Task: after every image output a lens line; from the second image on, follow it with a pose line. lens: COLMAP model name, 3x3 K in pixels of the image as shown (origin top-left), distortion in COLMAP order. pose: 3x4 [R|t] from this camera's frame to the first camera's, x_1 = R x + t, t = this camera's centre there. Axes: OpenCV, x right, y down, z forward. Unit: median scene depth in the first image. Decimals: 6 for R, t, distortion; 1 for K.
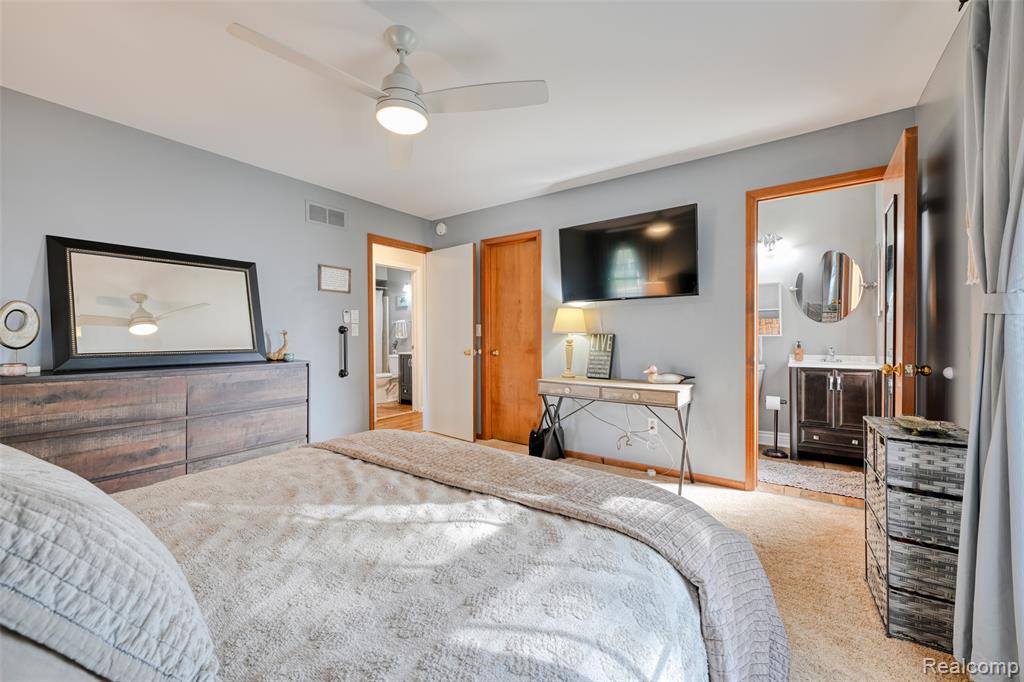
lens RADIAL K [[408.8, 0, 511.3], [0, 408.8, 341.2], [0, 0, 1]] dist [-0.002490, 0.000465]
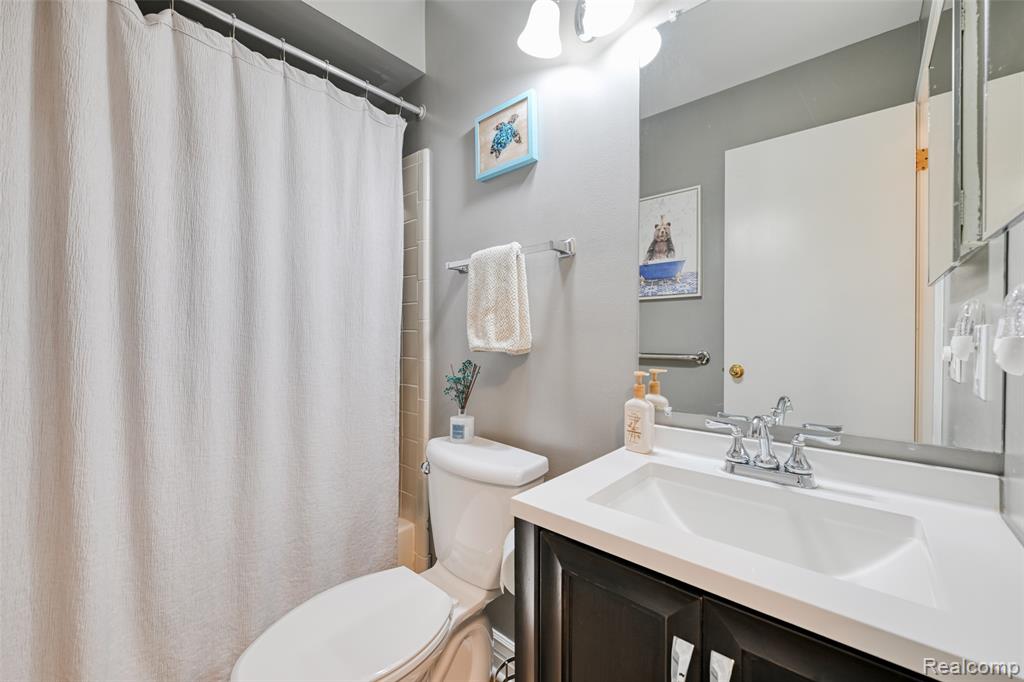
lens RADIAL K [[408.8, 0, 512.1], [0, 408.8, 338.4], [0, 0, 1]] dist [-0.002490, 0.000465]
pose [[0.993142, 0.003824, -0.116854, -0.240024], [-0.003978, 0.999992, -0.001082, -0.011321], [0.116849, 0.001539, 0.993149, 0.816986]]
